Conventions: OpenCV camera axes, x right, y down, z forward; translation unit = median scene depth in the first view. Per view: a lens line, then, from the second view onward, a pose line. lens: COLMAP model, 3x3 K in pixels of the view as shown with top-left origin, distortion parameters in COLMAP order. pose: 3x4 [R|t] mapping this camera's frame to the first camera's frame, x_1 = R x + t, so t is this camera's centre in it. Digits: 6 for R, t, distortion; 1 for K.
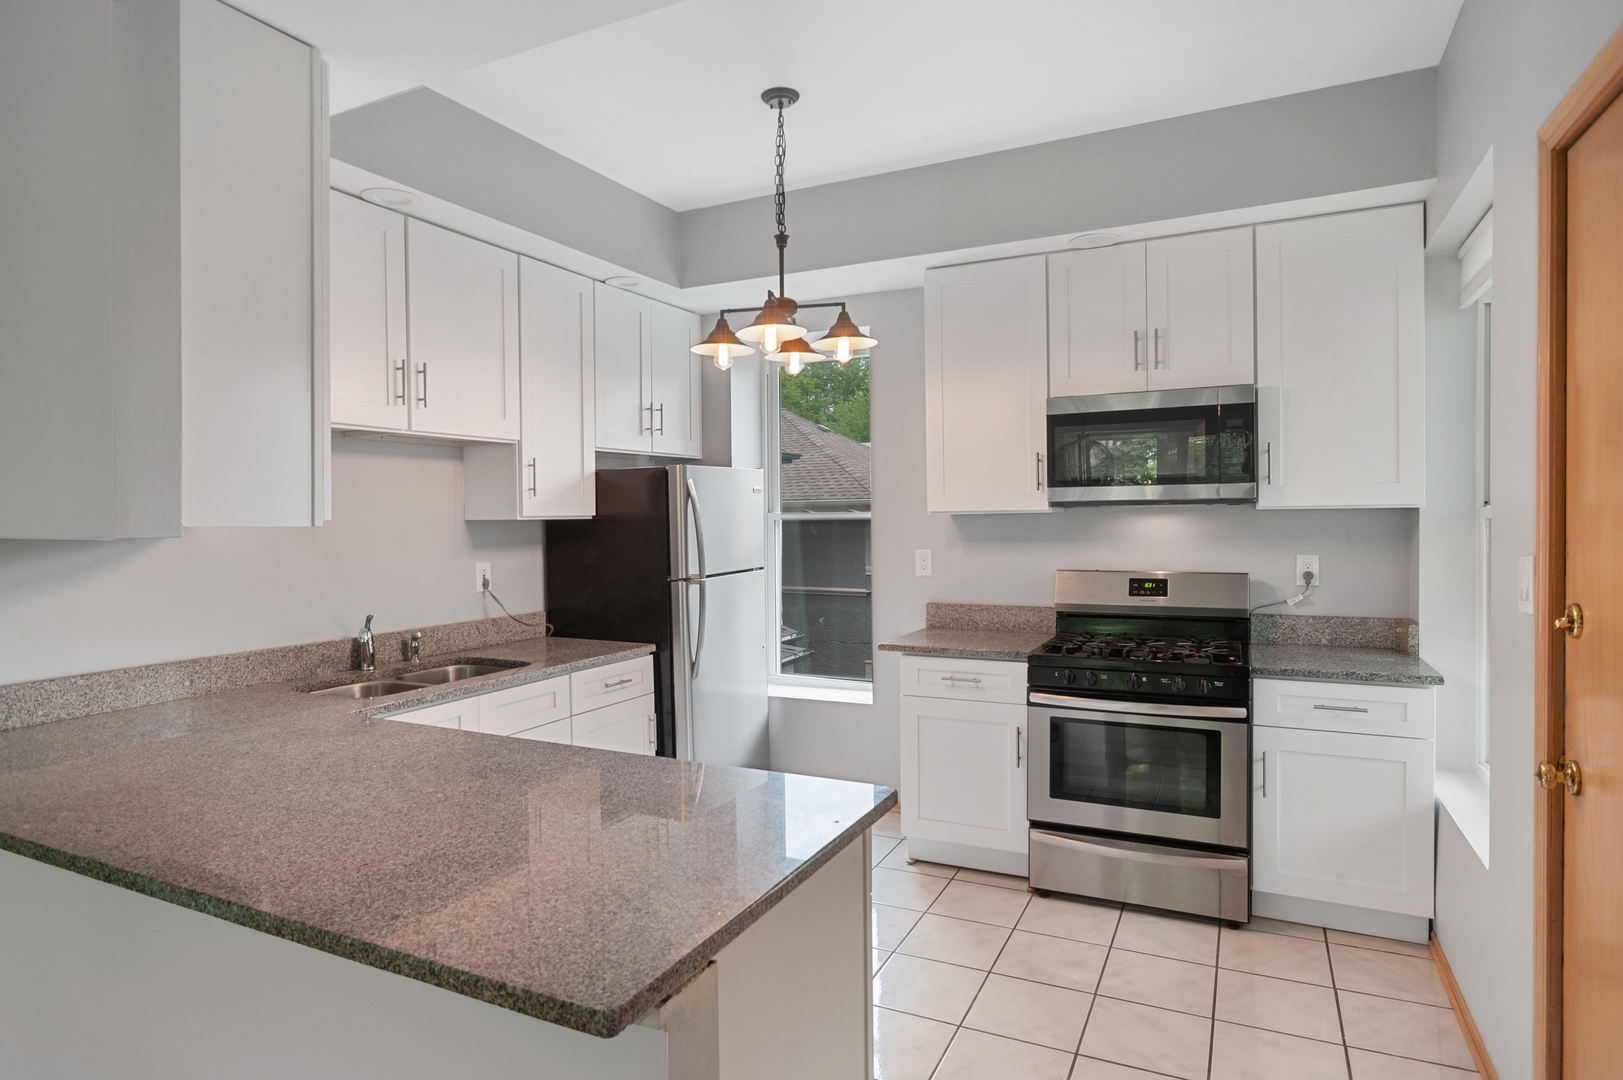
lens RADIAL K [[918.0, 0, 829.9], [0, 918.0, 529.3], [0, 0, 1]] dist [-0.018996, 0.010912]
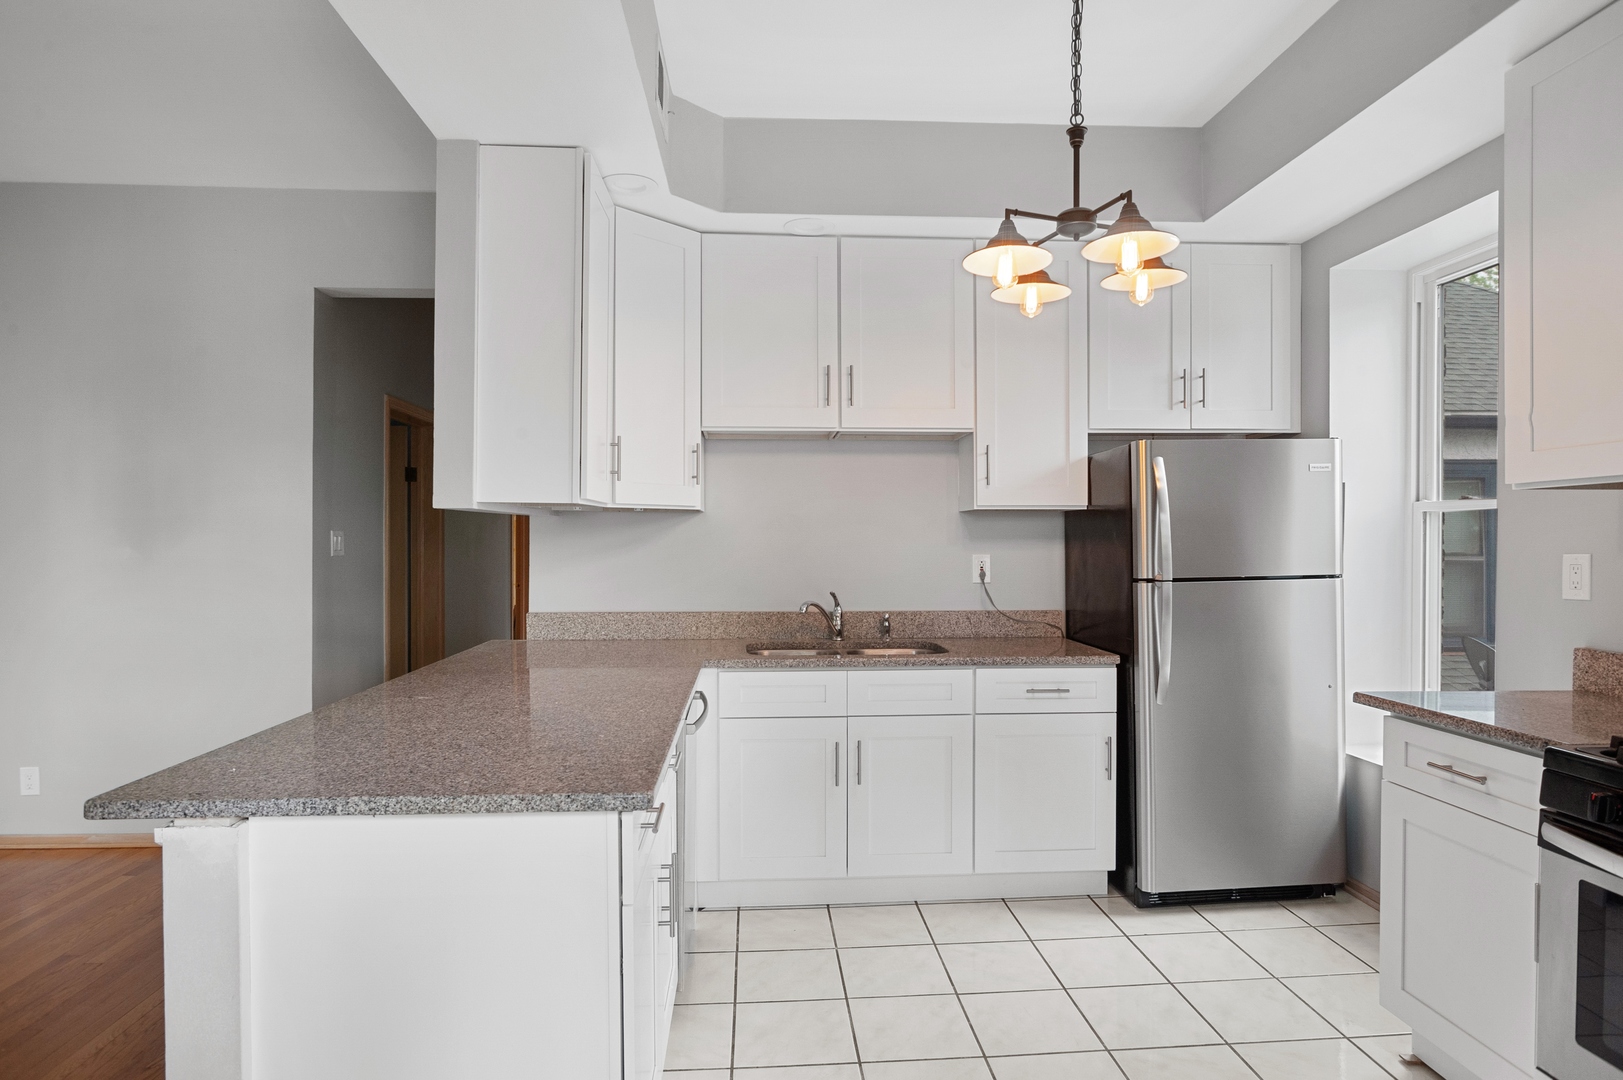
lens RADIAL K [[918.0, 0, 782.3], [0, 918.0, 539.0], [0, 0, 1]] dist [-0.018996, 0.010912]
pose [[0.473374, 0.007121, -0.880833, 0.431463], [-0.016723, 0.999860, -0.000904, 0.025627], [0.880703, 0.015158, 0.473427, 0.351912]]
